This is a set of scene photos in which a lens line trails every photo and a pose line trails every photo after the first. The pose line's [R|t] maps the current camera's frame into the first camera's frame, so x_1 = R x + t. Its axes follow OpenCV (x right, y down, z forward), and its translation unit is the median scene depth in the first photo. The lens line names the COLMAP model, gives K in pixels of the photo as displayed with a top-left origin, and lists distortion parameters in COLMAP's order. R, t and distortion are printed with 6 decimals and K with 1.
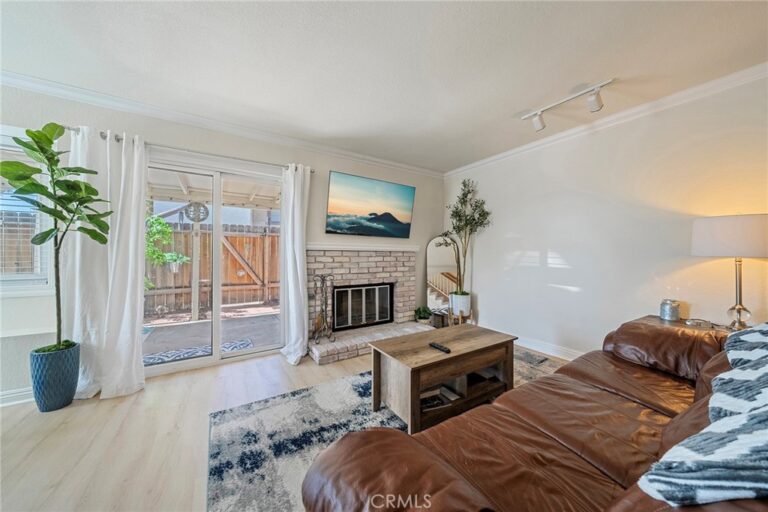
lens RADIAL K [[259.6, 0, 382.0], [0, 259.6, 254.3], [0, 0, 1]] dist [-0.000998, -0.000139]
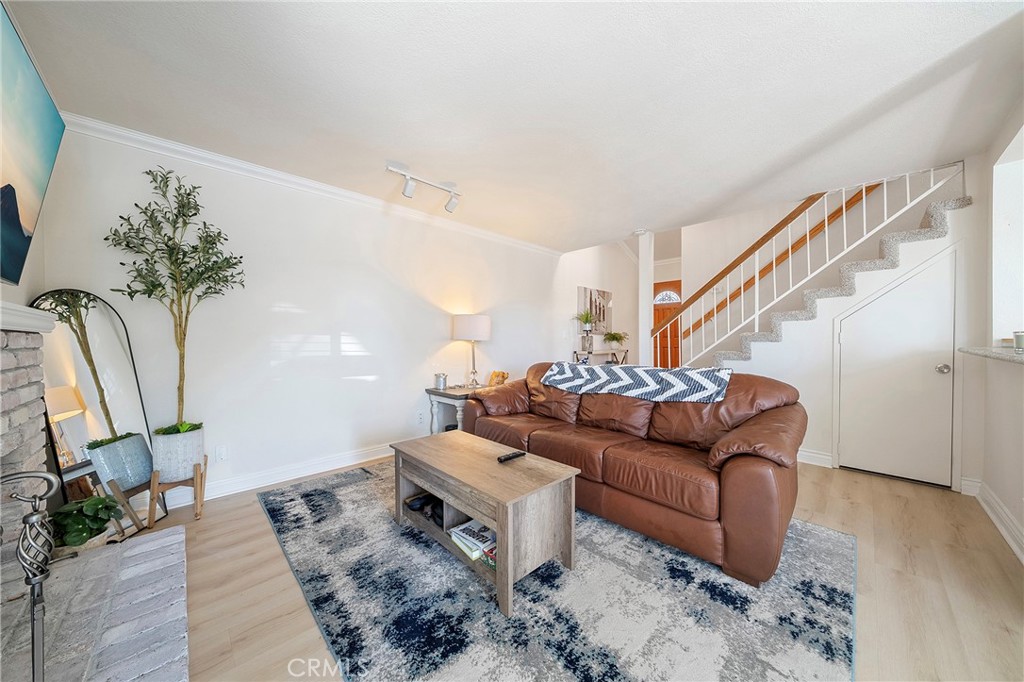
lens RADIAL K [[346.2, 0, 509.4], [0, 346.2, 338.8], [0, 0, 1]] dist [-0.000998, -0.000139]
pose [[-0.191227, -0.004257, 0.981537, -0.438375], [0.001724, 0.999988, 0.004673, -0.004674], [-0.981544, 0.002585, -0.191218, 0.646010]]
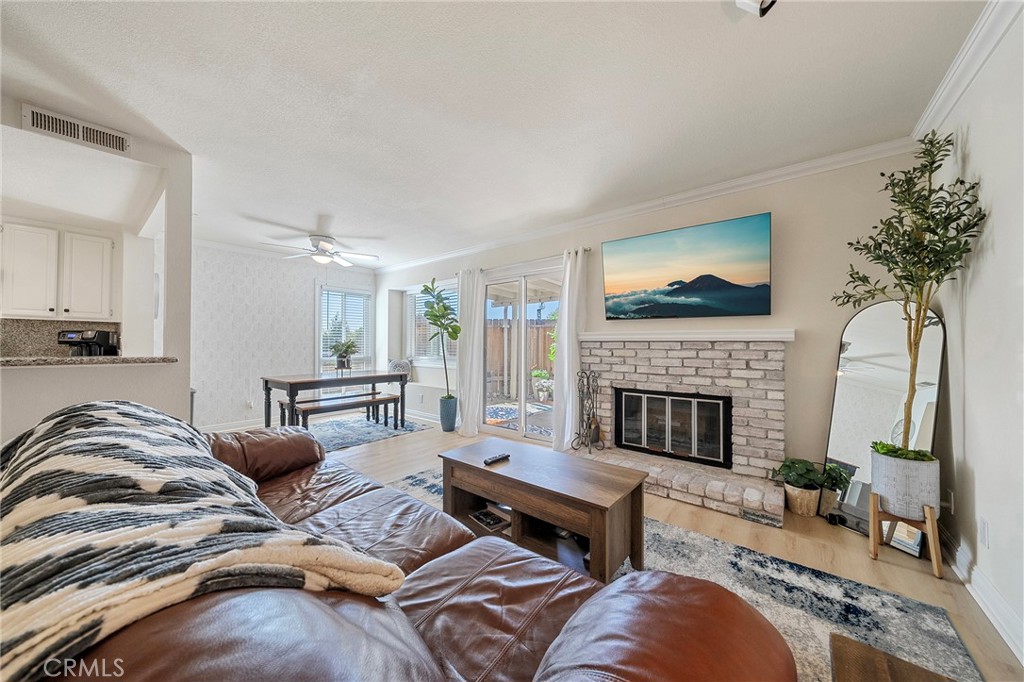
lens RADIAL K [[343.3, 0, 512.0], [0, 343.3, 341.0], [0, 0, 1]] dist [-0.000051, -0.000021]
pose [[0.316299, -0.016555, -0.948515, 0.676655], [0.001426, 0.999855, -0.016975, 0.001008], [0.948658, 0.004017, 0.316277, 0.374631]]
